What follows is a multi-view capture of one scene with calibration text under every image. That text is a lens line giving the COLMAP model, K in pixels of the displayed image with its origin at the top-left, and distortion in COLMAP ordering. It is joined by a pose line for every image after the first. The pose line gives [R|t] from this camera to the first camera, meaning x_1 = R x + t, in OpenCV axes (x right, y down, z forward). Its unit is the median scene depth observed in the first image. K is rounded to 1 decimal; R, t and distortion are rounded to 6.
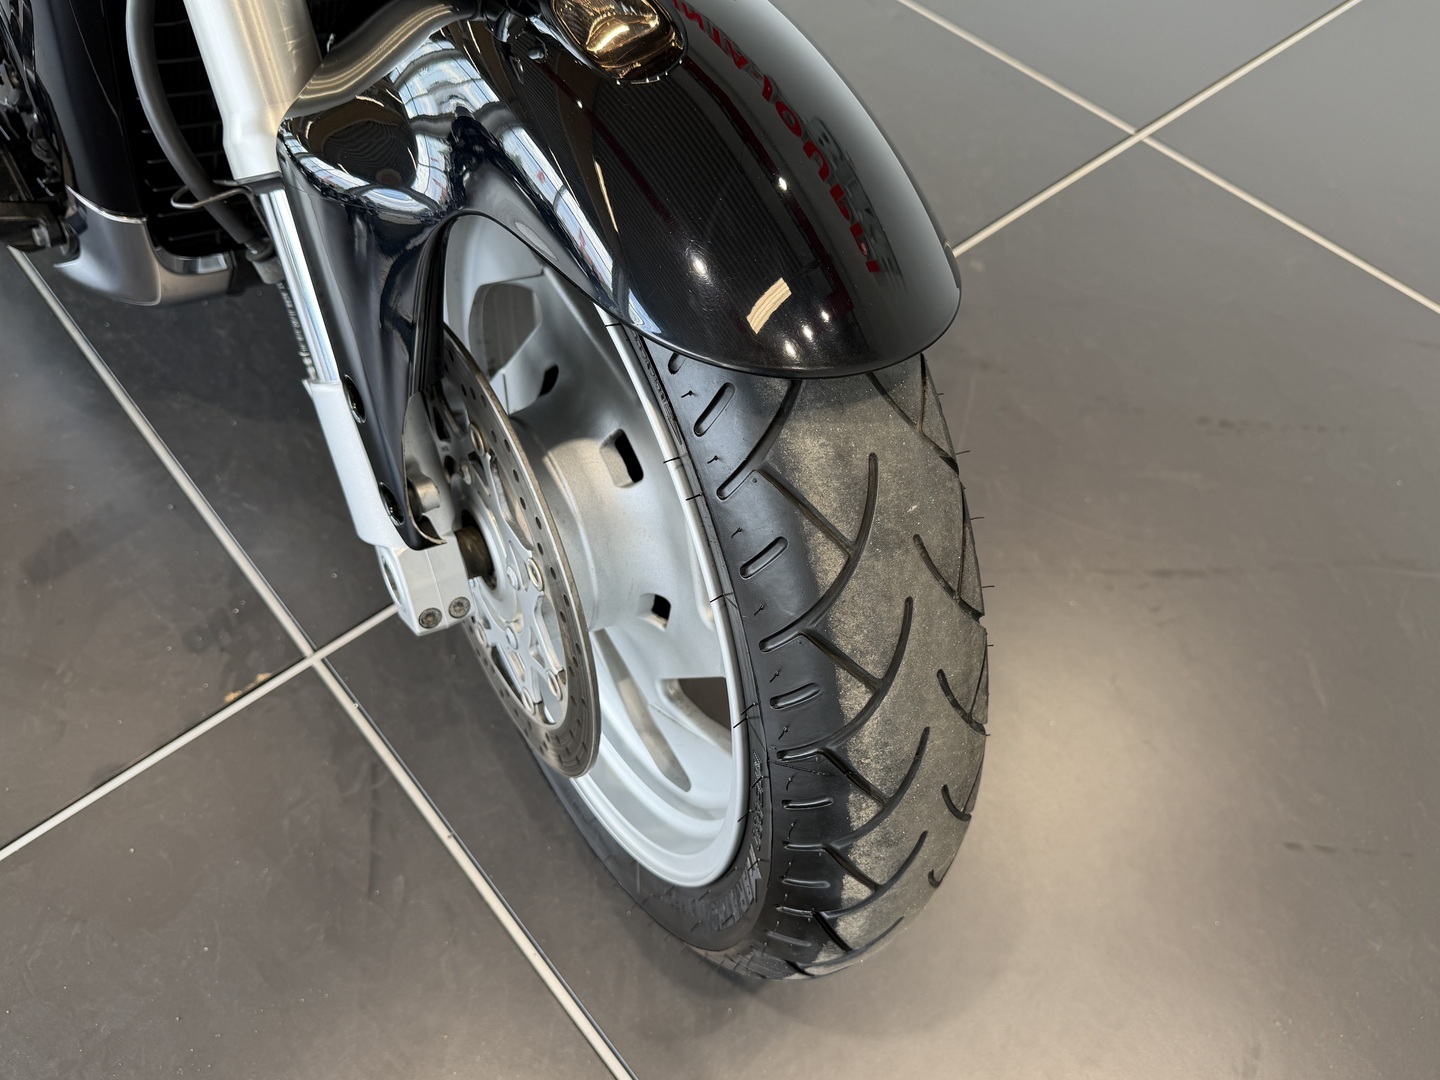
lens RADIAL K [[1070.4, 0, 718.8], [0, 1070.4, 534.4], [0, 0, 1]] dist [0.071806, -0.107517]
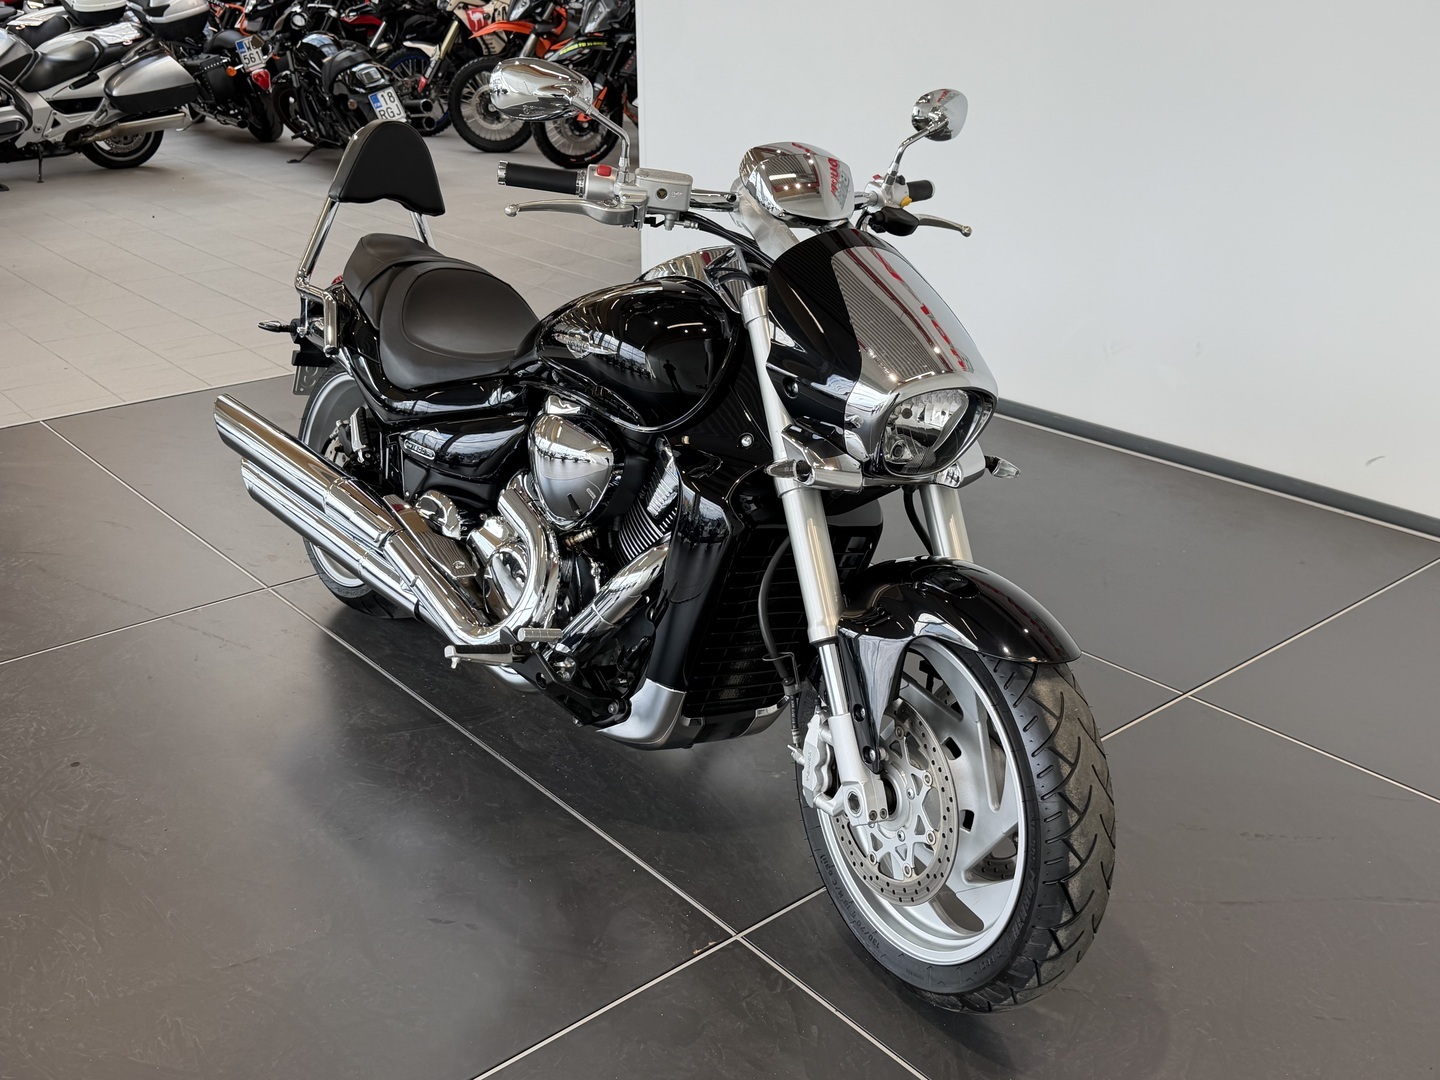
lens RADIAL K [[1451.0, 0, 729.1], [0, 1451.0, 536.3], [0, 0, 1]] dist [0.169720, -0.253626]
pose [[0.999950, -0.007545, -0.006595, -0.527967], [0.002714, 0.837438, -0.546525, 1.239690], [0.009646, 0.546480, 0.837417, -1.899354]]
